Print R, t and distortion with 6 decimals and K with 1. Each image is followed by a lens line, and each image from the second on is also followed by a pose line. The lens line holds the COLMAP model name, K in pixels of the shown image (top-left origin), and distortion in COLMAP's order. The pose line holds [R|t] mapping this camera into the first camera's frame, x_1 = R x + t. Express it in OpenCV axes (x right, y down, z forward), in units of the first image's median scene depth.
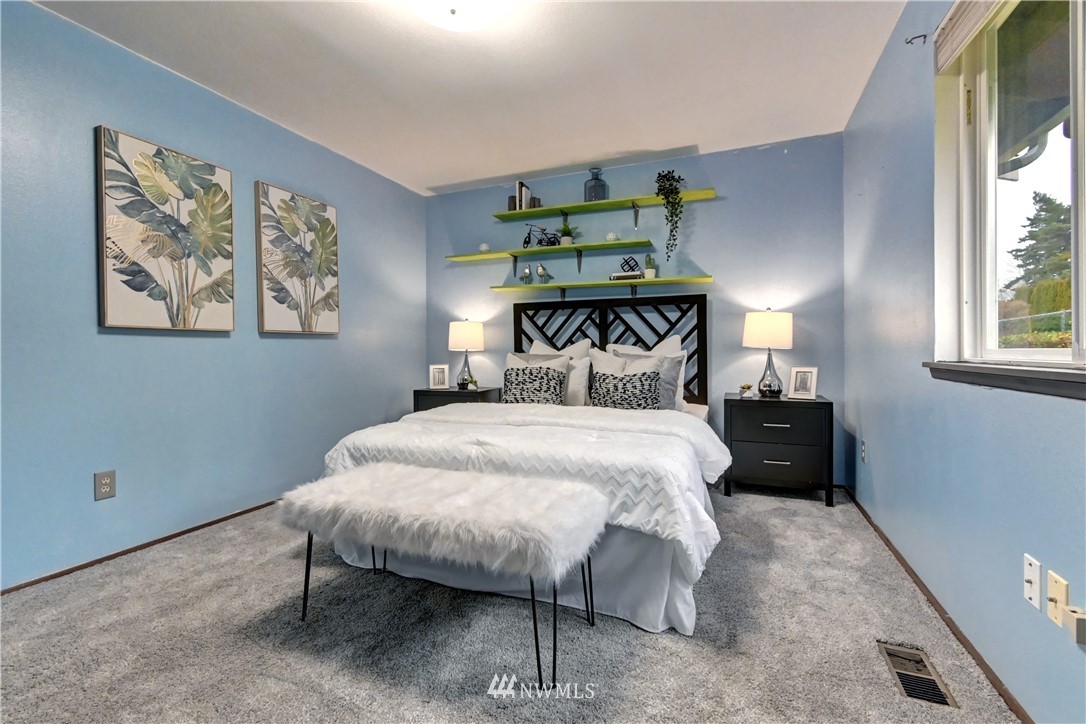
lens RADIAL K [[470.8, 0, 542.1], [0, 470.8, 351.9], [0, 0, 1]] dist [0.001610, 0.000070]
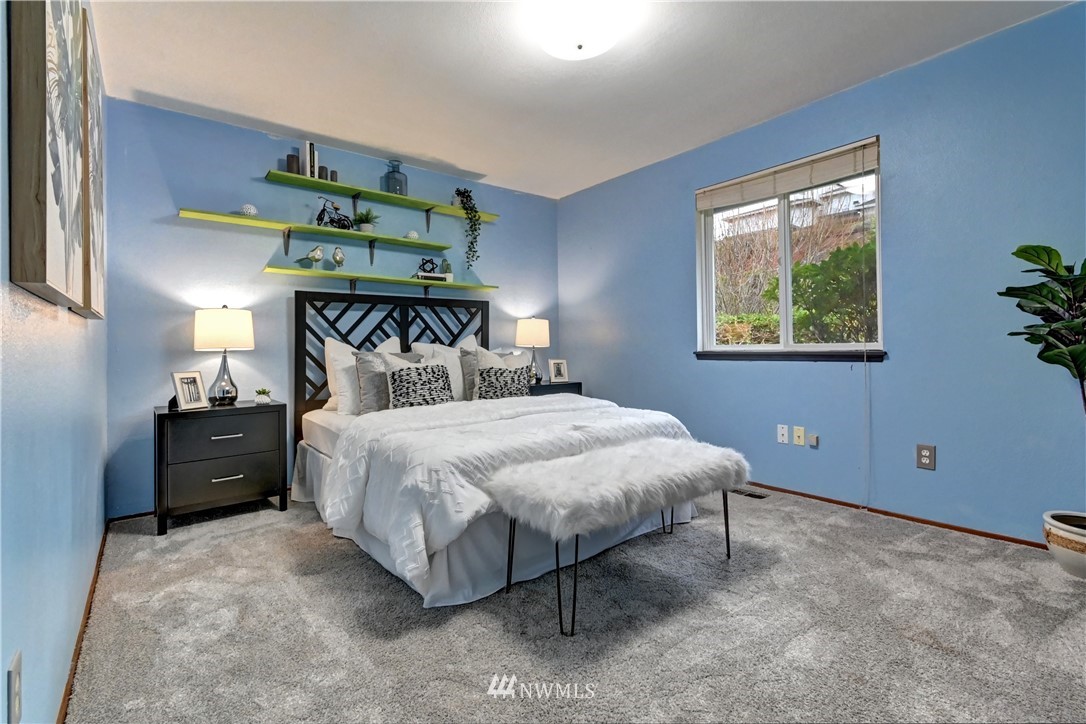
lens RADIAL K [[499.9, 0, 531.1], [0, 499.9, 340.5], [0, 0, 1]] dist [0.015706, -0.000005]
pose [[0.503217, 0.011906, 0.864078, -0.632918], [0.011816, 0.999717, -0.020657, 0.003920], [-0.864079, 0.020605, 0.502934, 0.250309]]
